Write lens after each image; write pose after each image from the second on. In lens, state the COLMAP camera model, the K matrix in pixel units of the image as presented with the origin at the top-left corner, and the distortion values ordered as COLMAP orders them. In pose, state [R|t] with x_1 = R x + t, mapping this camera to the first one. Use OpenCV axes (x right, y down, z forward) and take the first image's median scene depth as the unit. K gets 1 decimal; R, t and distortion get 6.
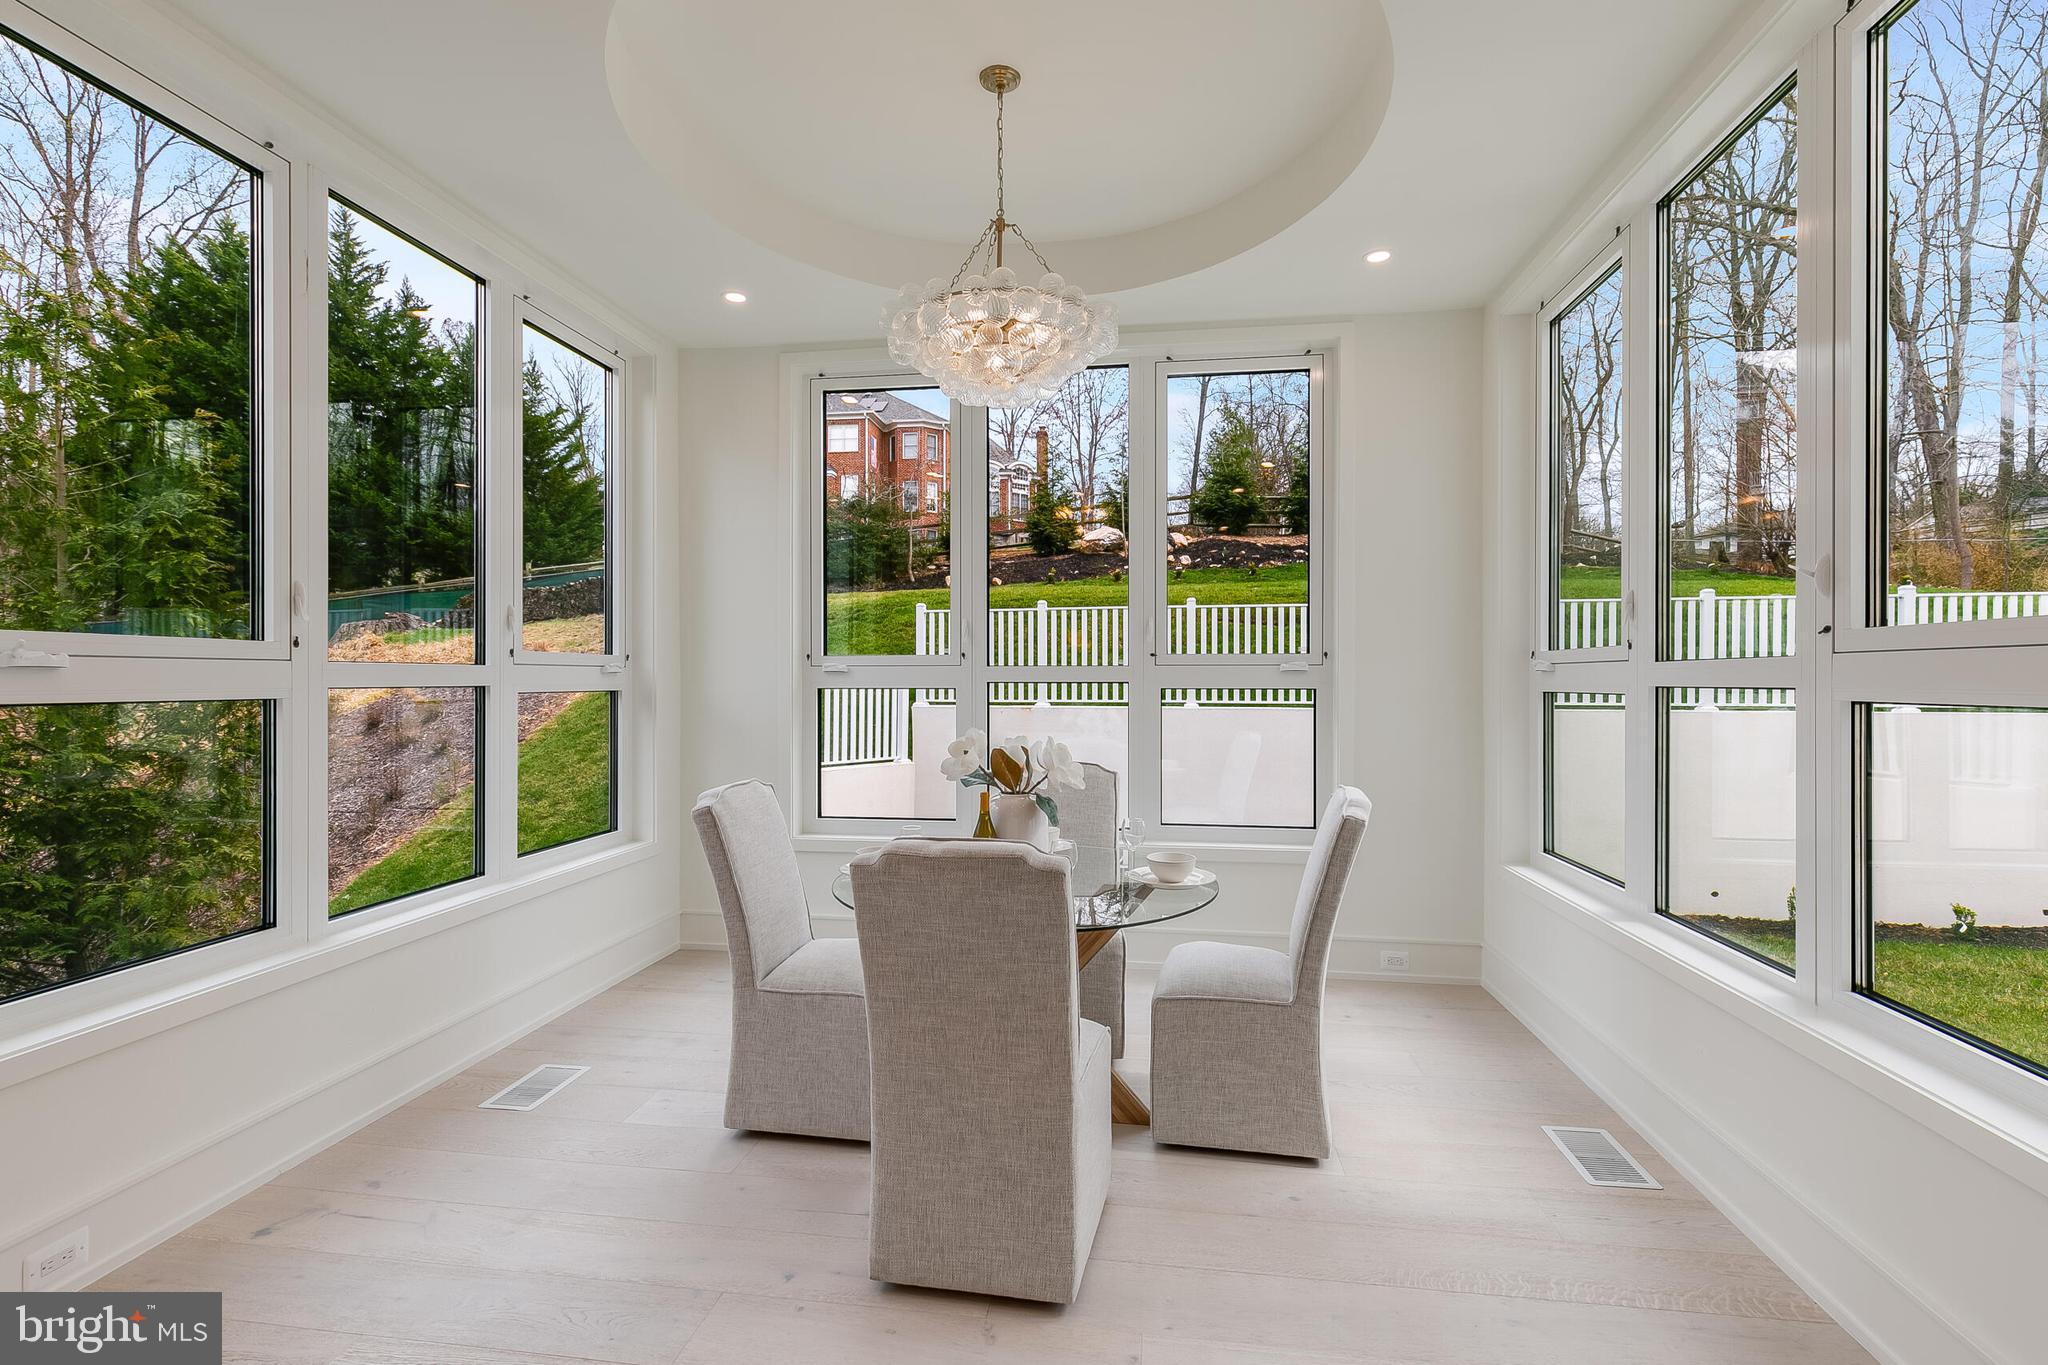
lens RADIAL K [[934.5, 0, 1016.3], [0, 934.5, 680.1], [0, 0, 1]] dist [0.005479, -0.000144]
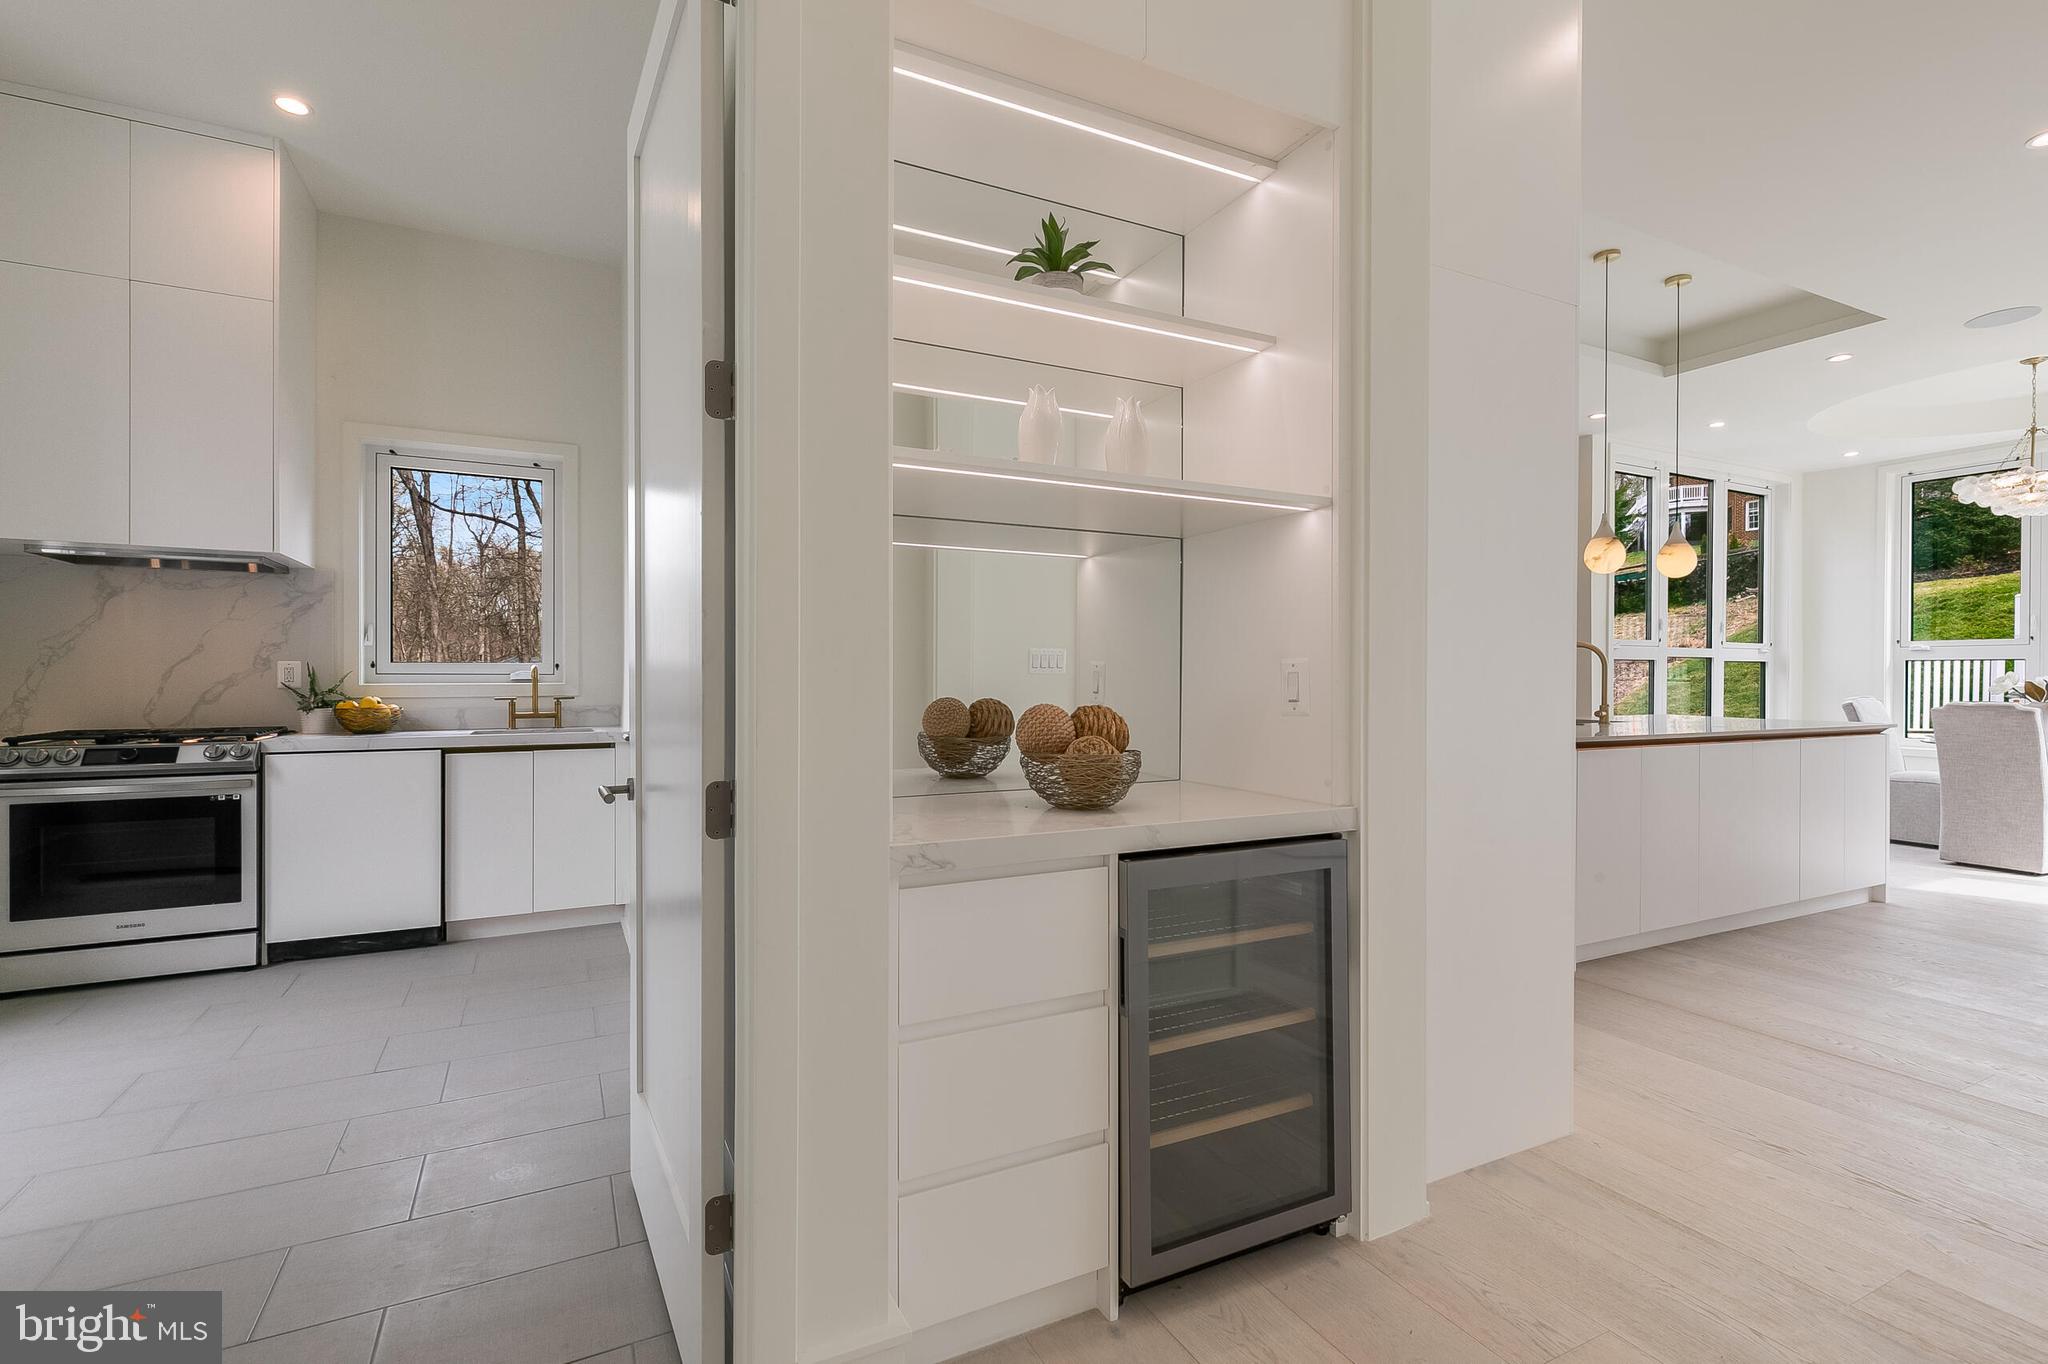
lens RADIAL K [[934.5, 0, 1025.7], [0, 934.5, 679.4], [0, 0, 1]] dist [0.005479, -0.000144]
pose [[0.586381, 0.006340, -0.810011, 0.142108], [-0.004898, 0.999979, 0.004281, 0.027541], [0.810021, 0.001457, 0.586400, -0.792959]]
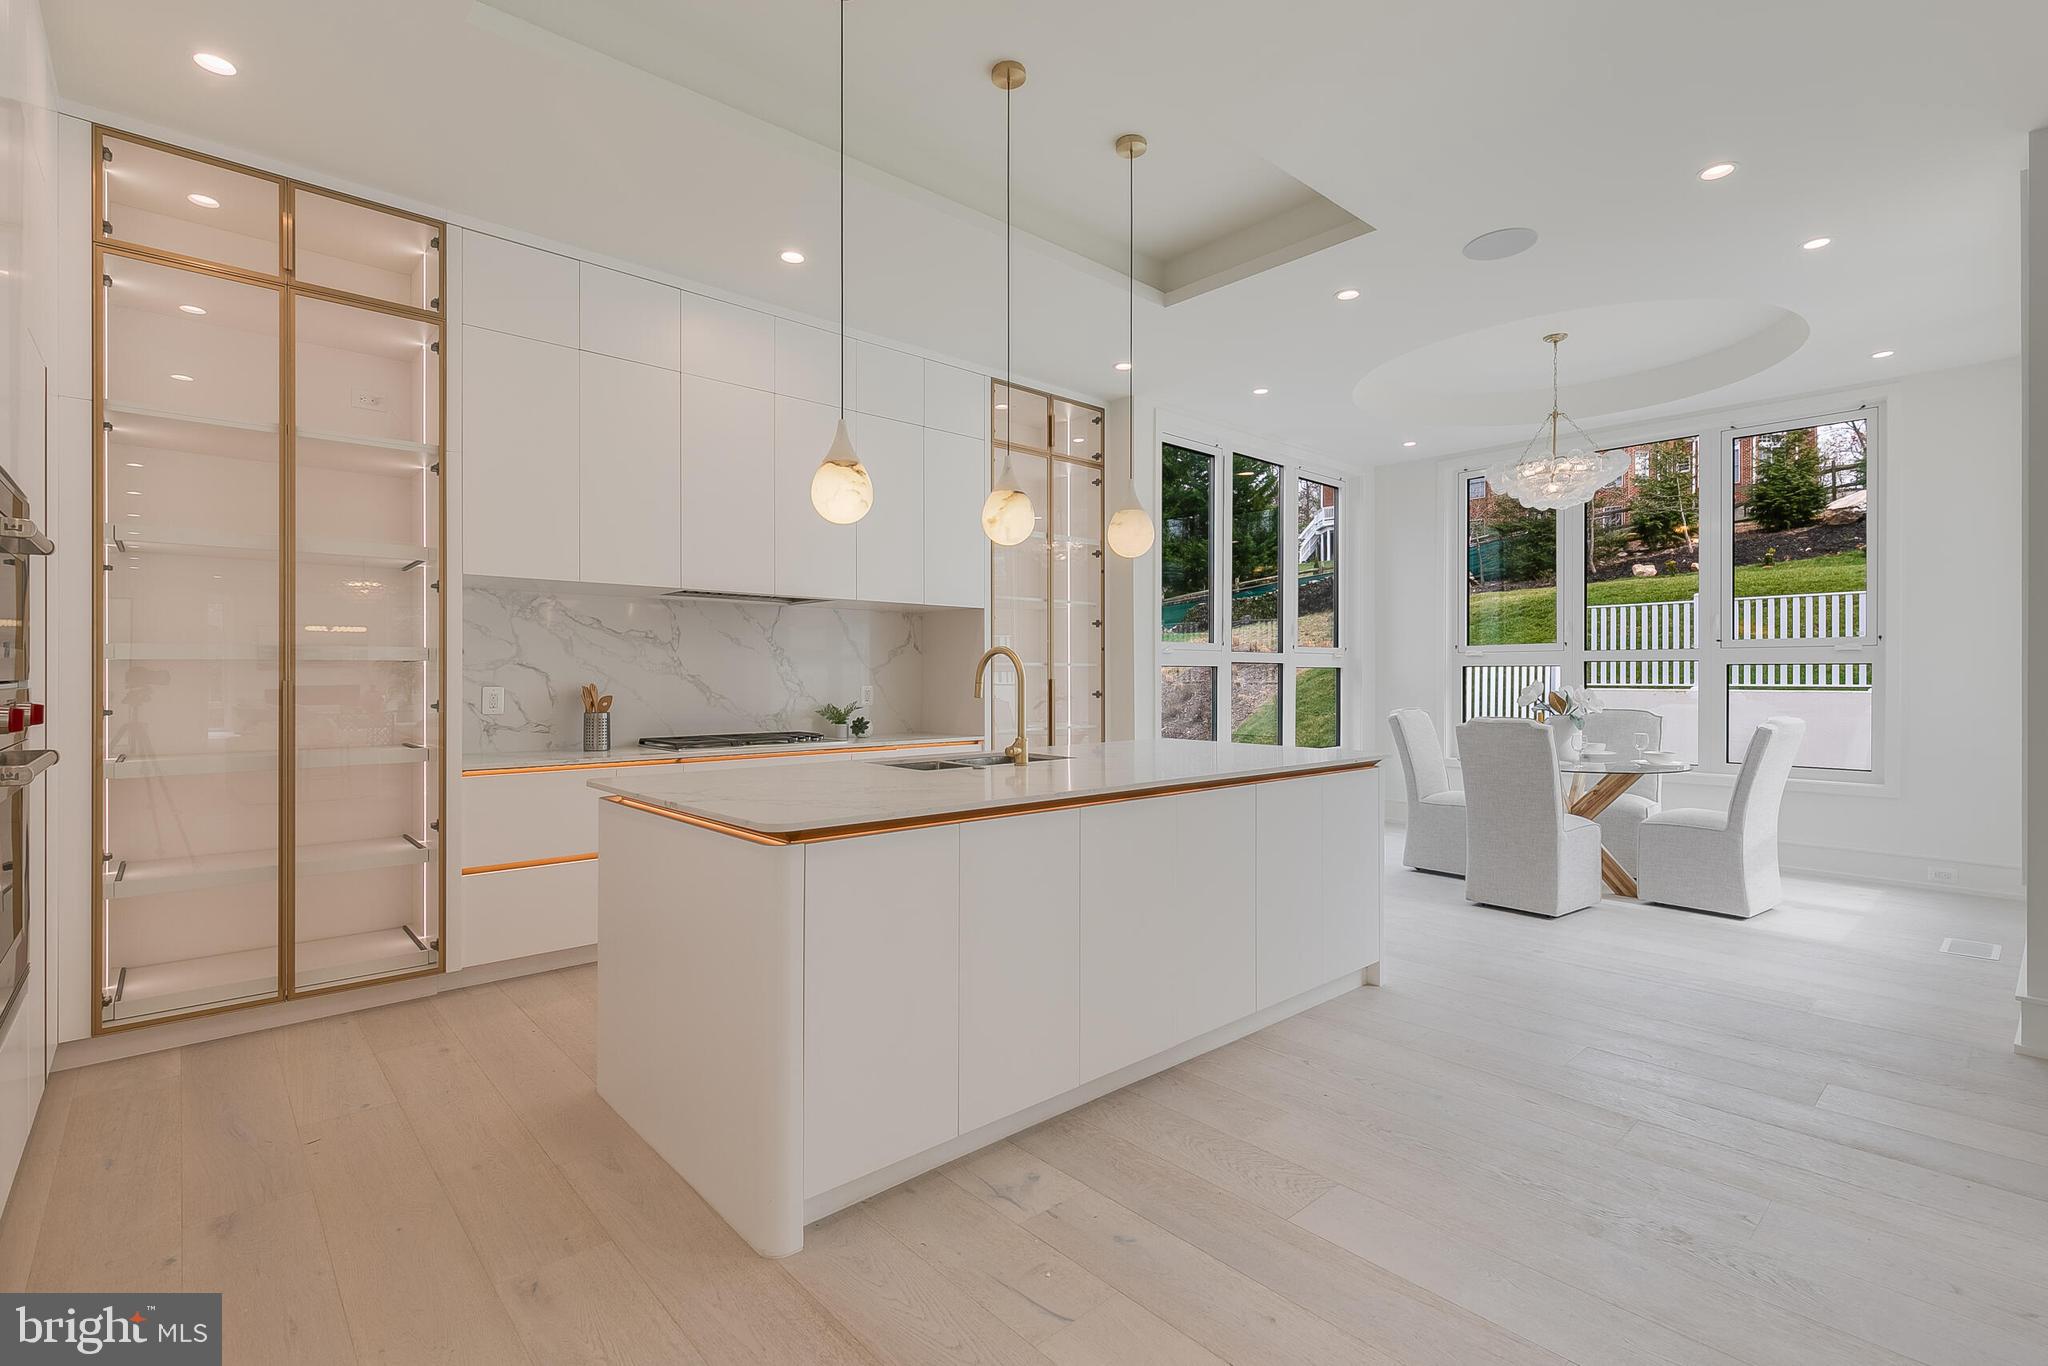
lens RADIAL K [[934.5, 0, 1024.0], [0, 934.5, 678.5], [0, 0, 1]] dist [0.005479, -0.000144]
pose [[0.775780, 0.003039, -0.630997, 0.133487], [-0.001934, 0.999995, 0.002438, 0.016912], [0.631001, -0.000671, 0.775782, -0.442392]]
